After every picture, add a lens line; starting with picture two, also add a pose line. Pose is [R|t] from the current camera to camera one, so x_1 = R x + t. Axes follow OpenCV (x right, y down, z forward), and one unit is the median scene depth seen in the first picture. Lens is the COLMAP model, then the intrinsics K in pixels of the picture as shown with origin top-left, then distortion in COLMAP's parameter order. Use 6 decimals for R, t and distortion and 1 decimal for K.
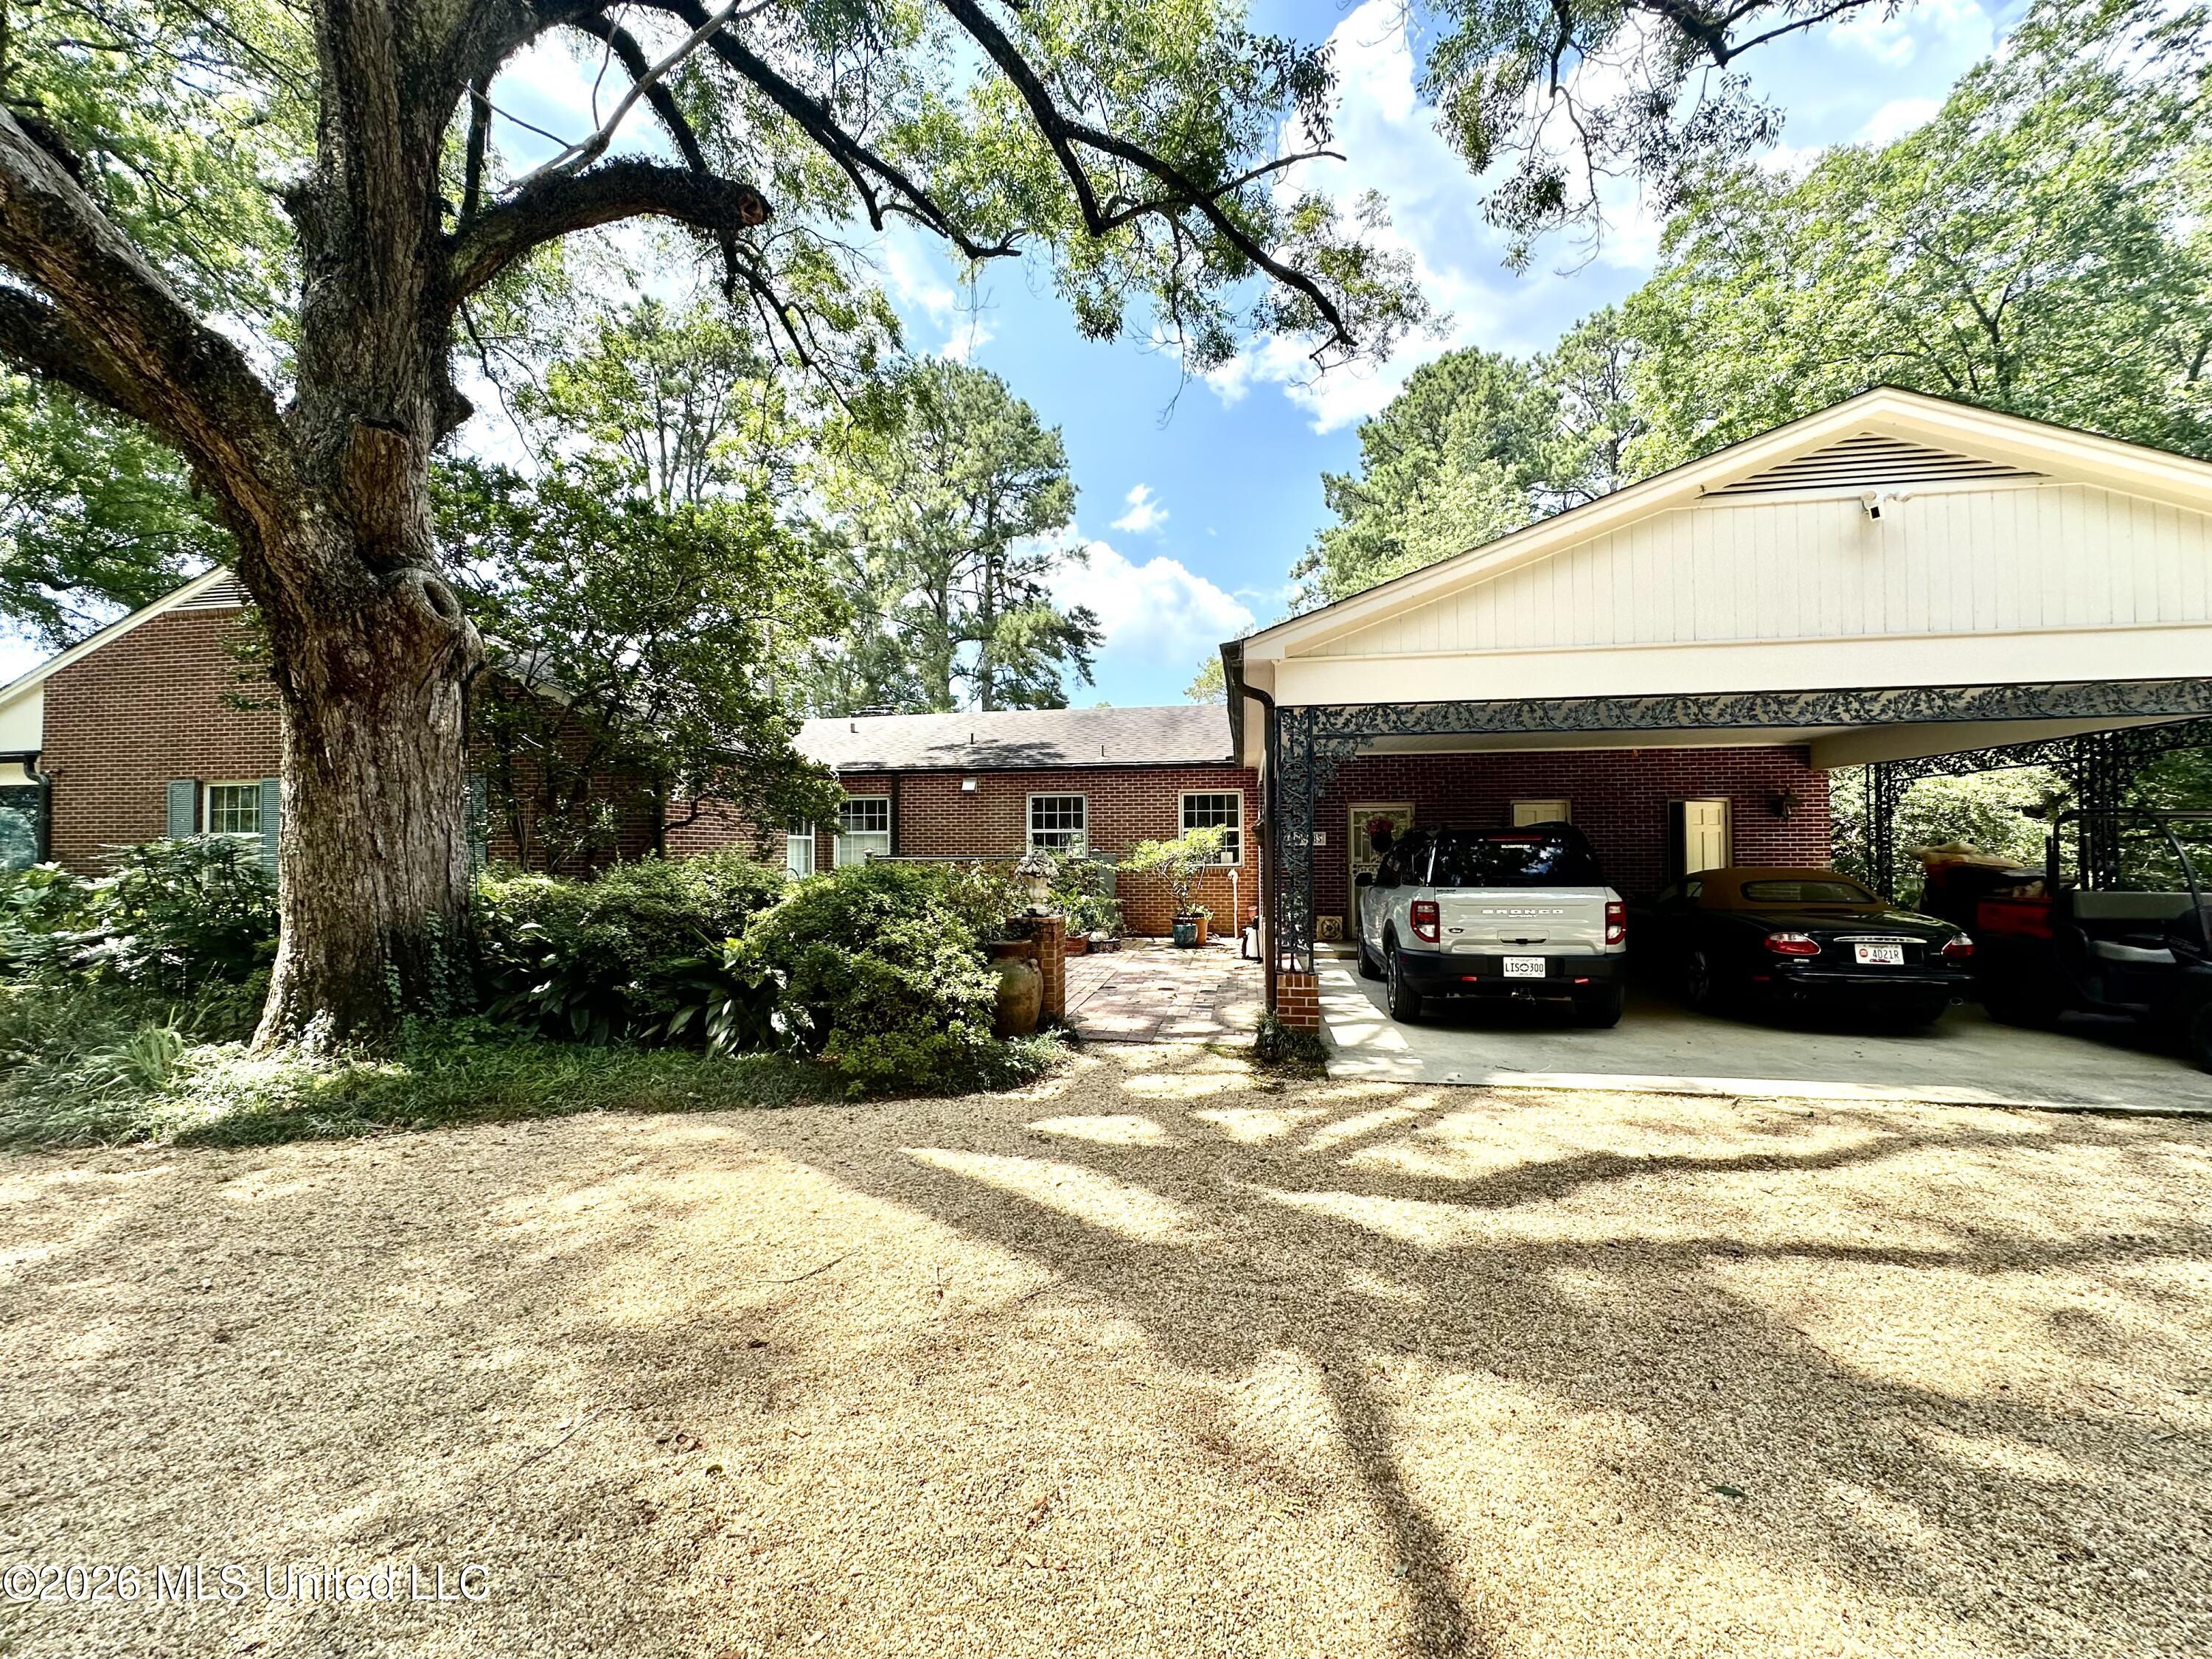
lens RADIAL K [[886.7, 0, 1104.7], [0, 886.7, 835.2], [0, 0, 1]] dist [-0.002317, -0.000007]
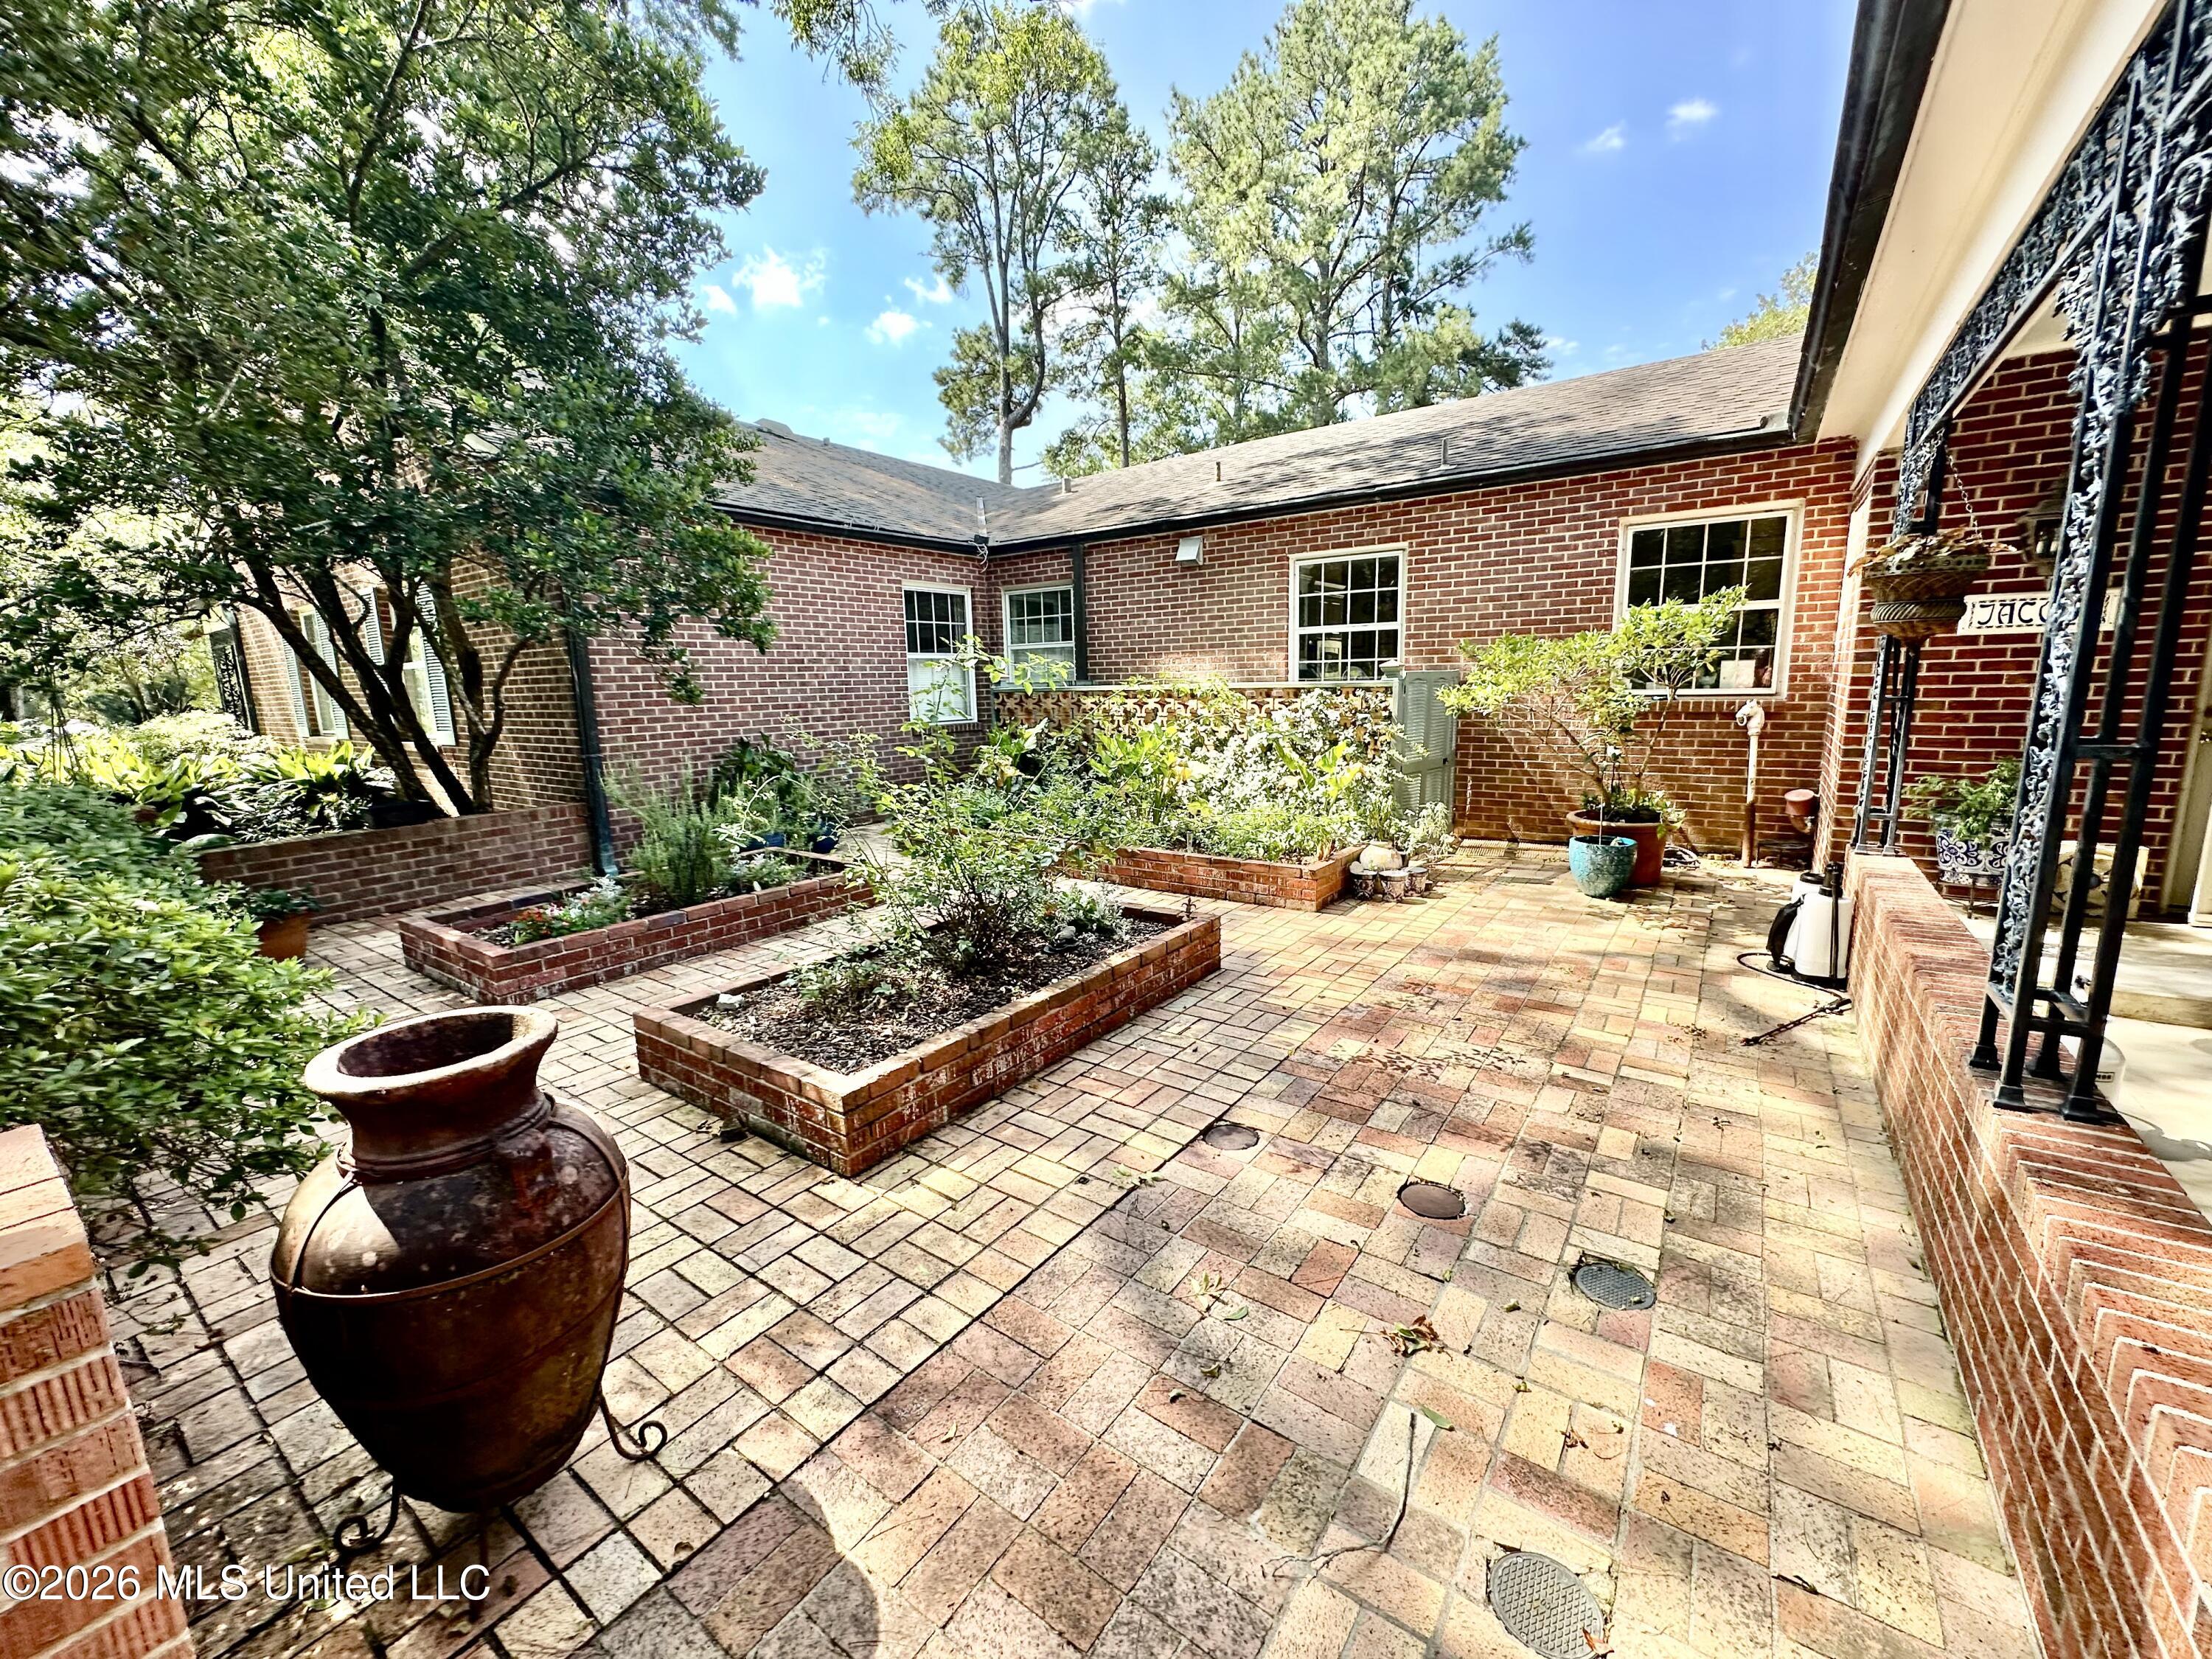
lens RADIAL K [[886.7, 0, 1095.2], [0, 886.7, 833.8], [0, 0, 1]] dist [-0.002317, -0.000007]
pose [[0.890909, 0.060340, -0.450156, 0.054915], [0.029904, 0.981192, 0.190706, 0.009680], [0.453197, -0.183363, 0.872348, 0.442921]]
